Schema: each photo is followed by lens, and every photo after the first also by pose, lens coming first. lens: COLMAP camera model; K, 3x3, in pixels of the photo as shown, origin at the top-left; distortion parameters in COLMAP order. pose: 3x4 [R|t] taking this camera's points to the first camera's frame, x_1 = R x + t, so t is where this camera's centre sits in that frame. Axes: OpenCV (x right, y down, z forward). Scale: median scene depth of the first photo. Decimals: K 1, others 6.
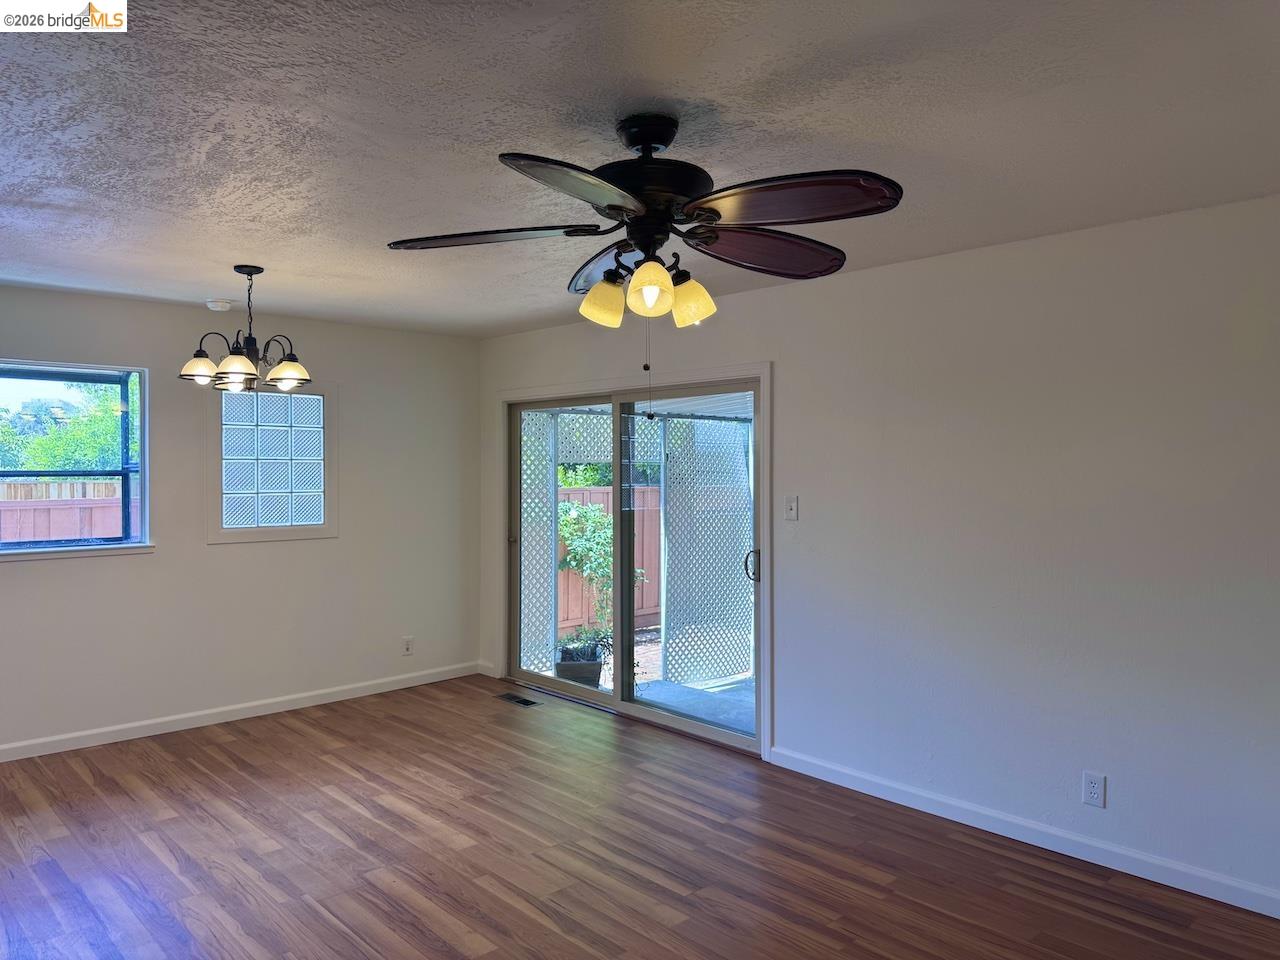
lens RADIAL K [[910.0, 0, 636.6], [0, 910.0, 477.7], [0, 0, 1]] dist [0.043523, -0.048344]
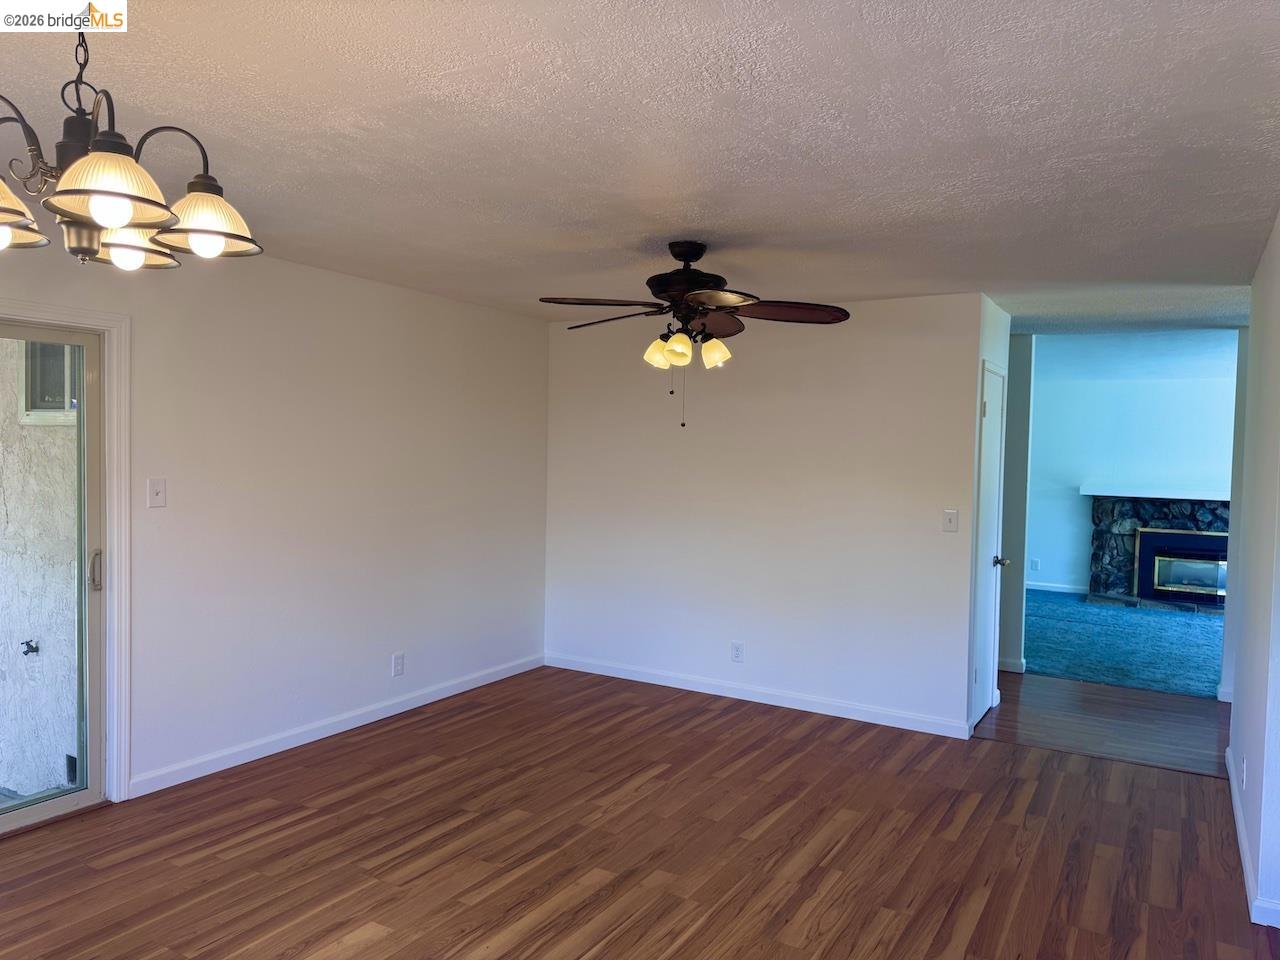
lens RADIAL K [[910.0, 0, 640.9], [0, 910.0, 480.6], [0, 0, 1]] dist [0.043523, -0.048344]
pose [[-0.279551, -0.035966, 0.959457, -0.864860], [-0.003253, 0.999328, 0.036513, -0.012129], [-0.960125, 0.007086, -0.279481, 0.870483]]
